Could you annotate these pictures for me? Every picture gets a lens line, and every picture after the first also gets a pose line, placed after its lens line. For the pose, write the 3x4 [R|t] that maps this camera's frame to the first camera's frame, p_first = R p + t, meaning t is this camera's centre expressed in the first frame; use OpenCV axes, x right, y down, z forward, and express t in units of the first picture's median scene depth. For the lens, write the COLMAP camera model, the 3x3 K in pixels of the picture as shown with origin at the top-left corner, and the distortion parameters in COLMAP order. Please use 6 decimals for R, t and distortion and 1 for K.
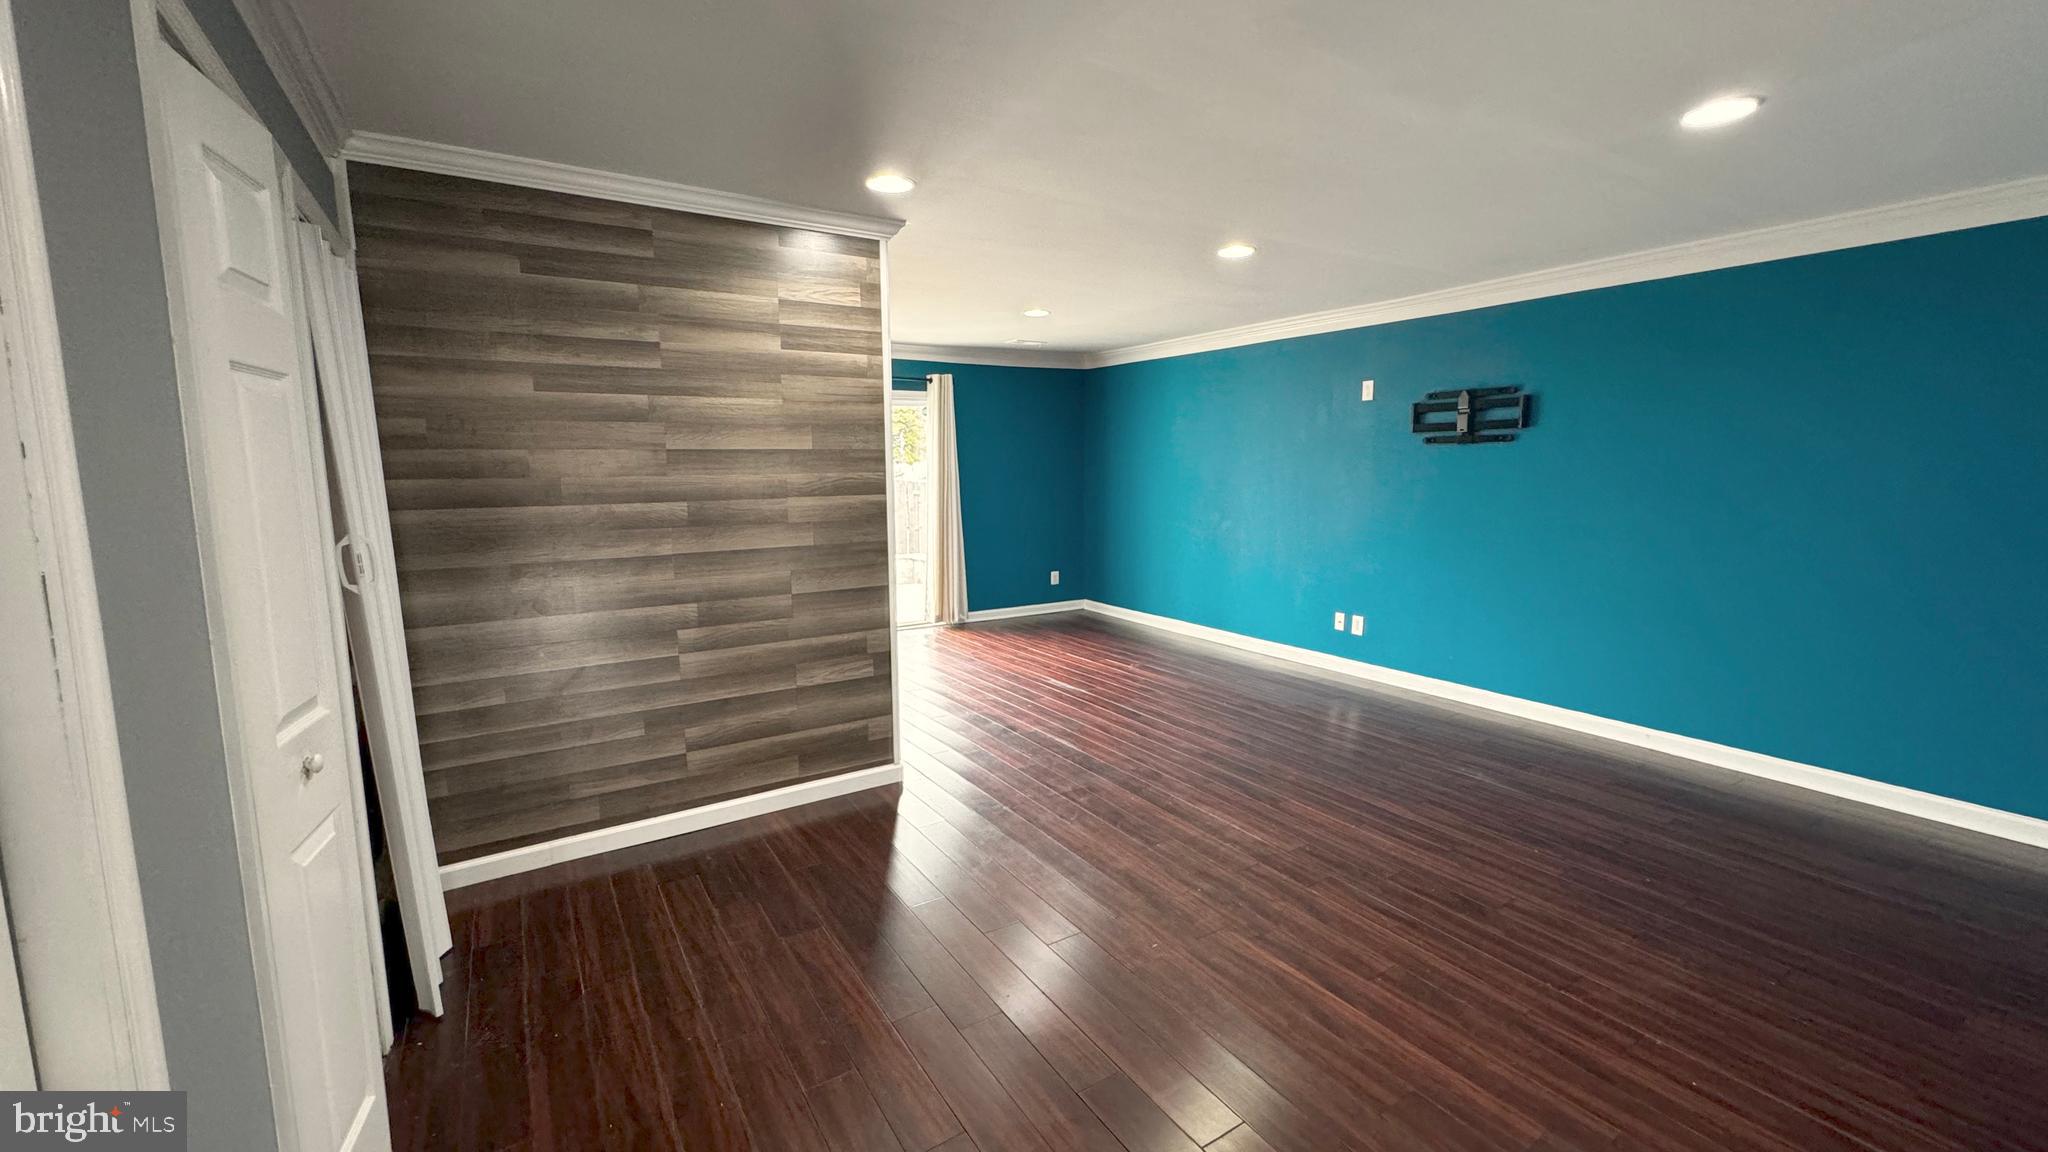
lens RADIAL K [[817.3, 0, 1021.7], [0, 817.3, 577.0], [0, 0, 1]] dist [-0.002224, 0.000025]
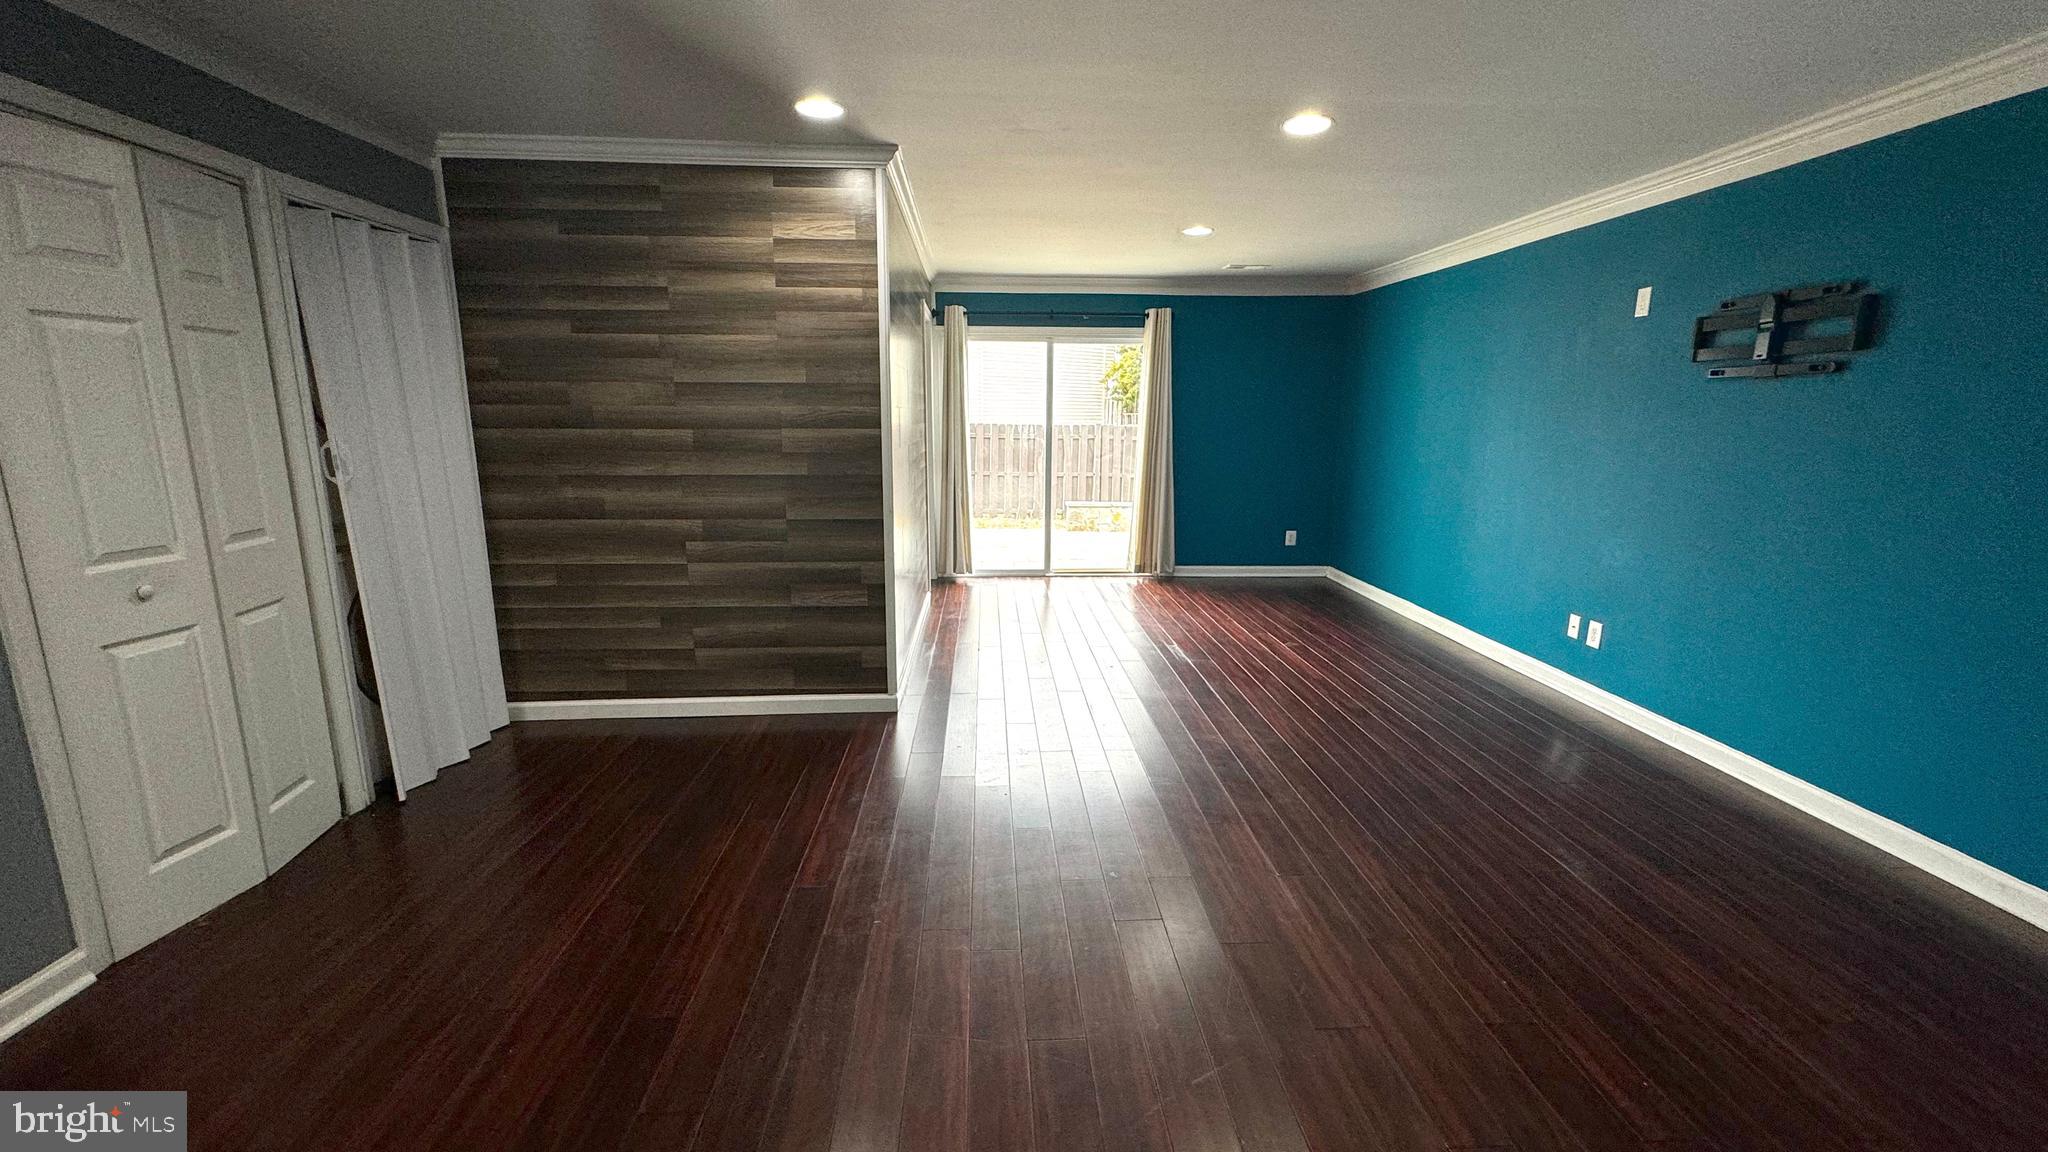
lens RADIAL K [[817.3, 0, 1023.9], [0, 817.3, 573.5], [0, 0, 1]] dist [-0.002224, 0.000025]
pose [[0.872416, 0.108729, -0.476517, 0.500043], [-0.080382, 0.993585, 0.079548, -0.018507], [0.482109, -0.031095, 0.875559, 0.202970]]
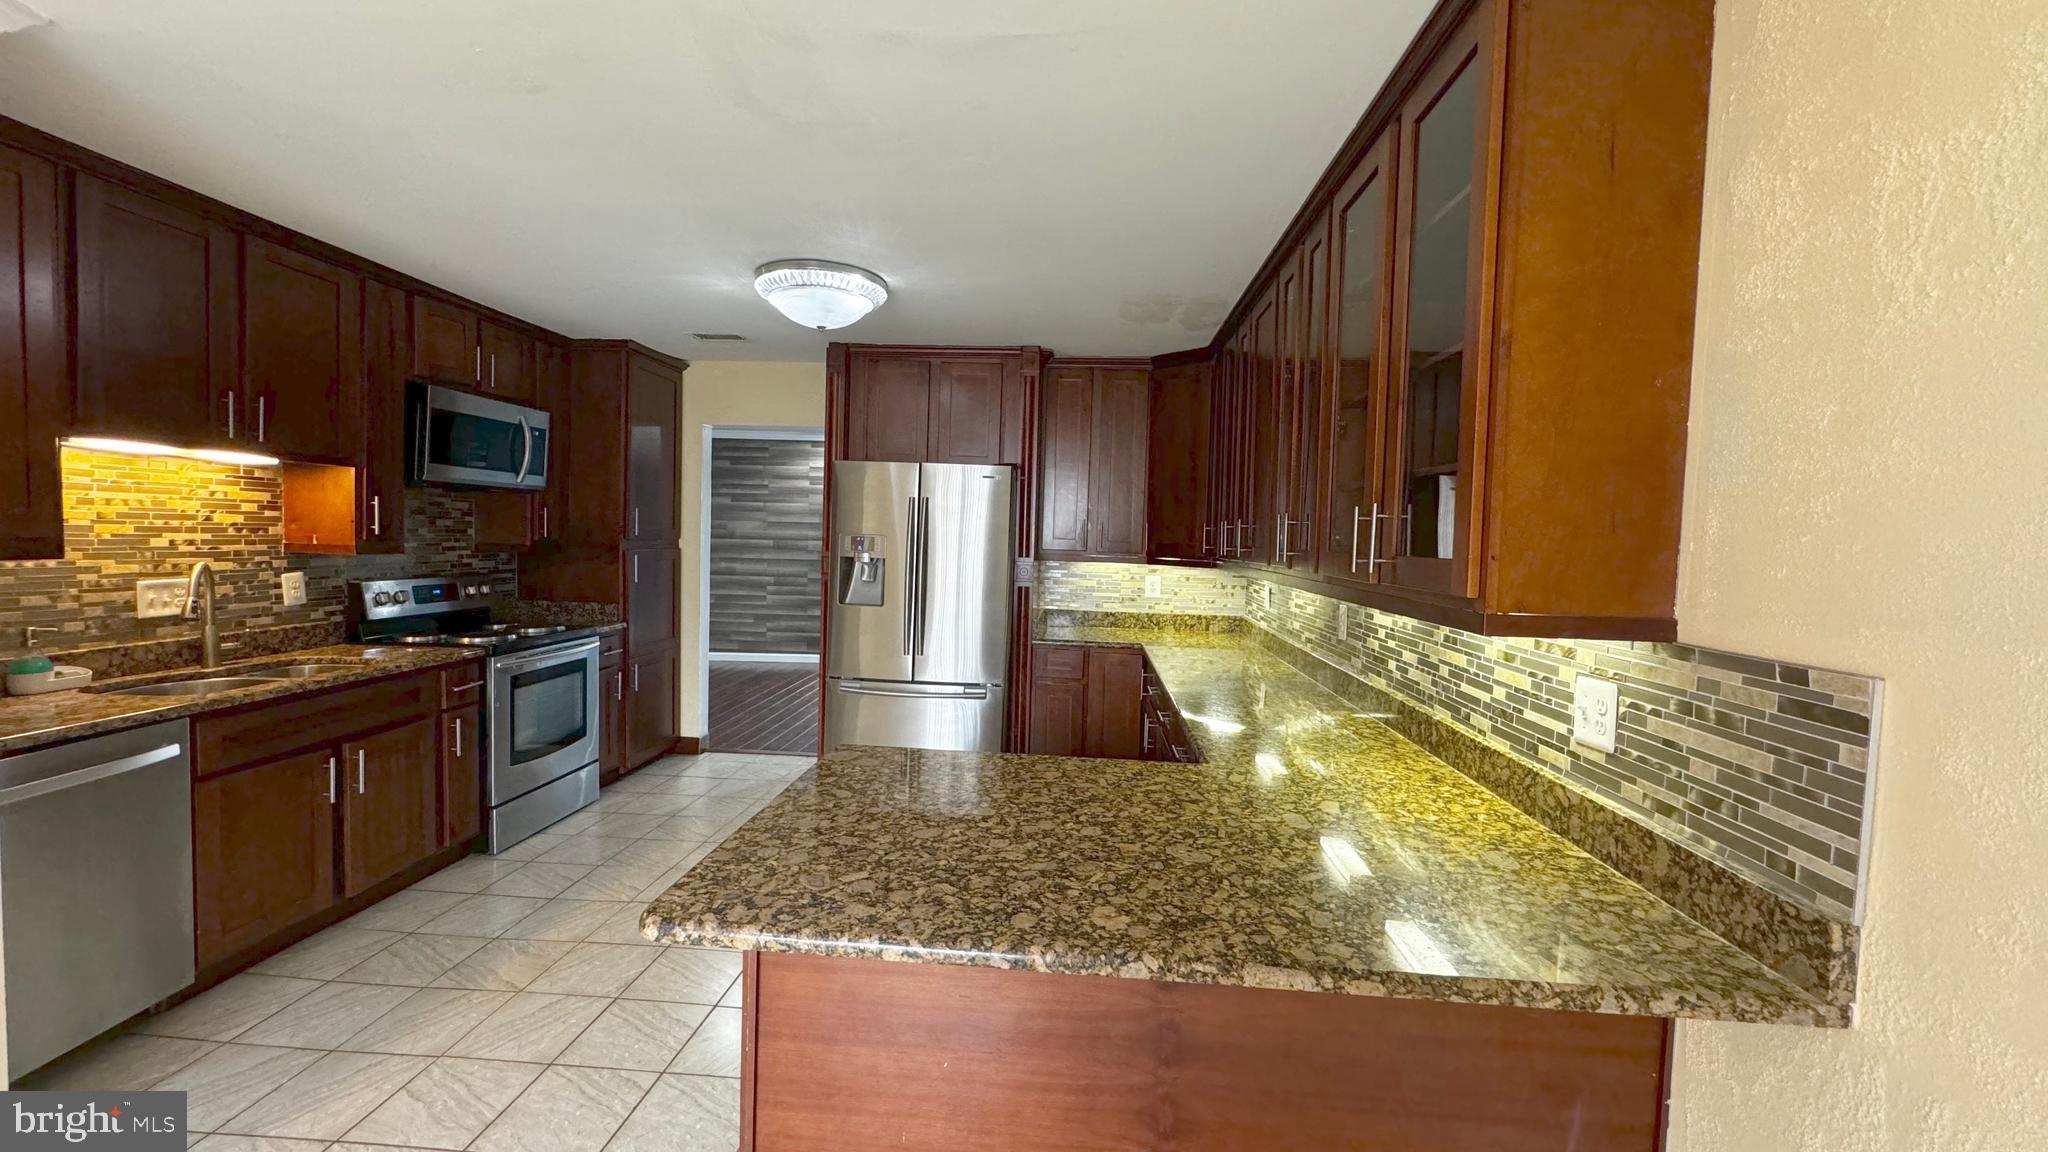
lens RADIAL K [[817.3, 0, 1027.3], [0, 817.3, 575.9], [0, 0, 1]] dist [-0.002224, 0.000025]
pose [[0.809104, 0.060049, -0.584590, 1.750193], [-0.112460, 0.992202, -0.053733, 0.073684], [0.576805, 0.109219, 0.809548, -0.675234]]
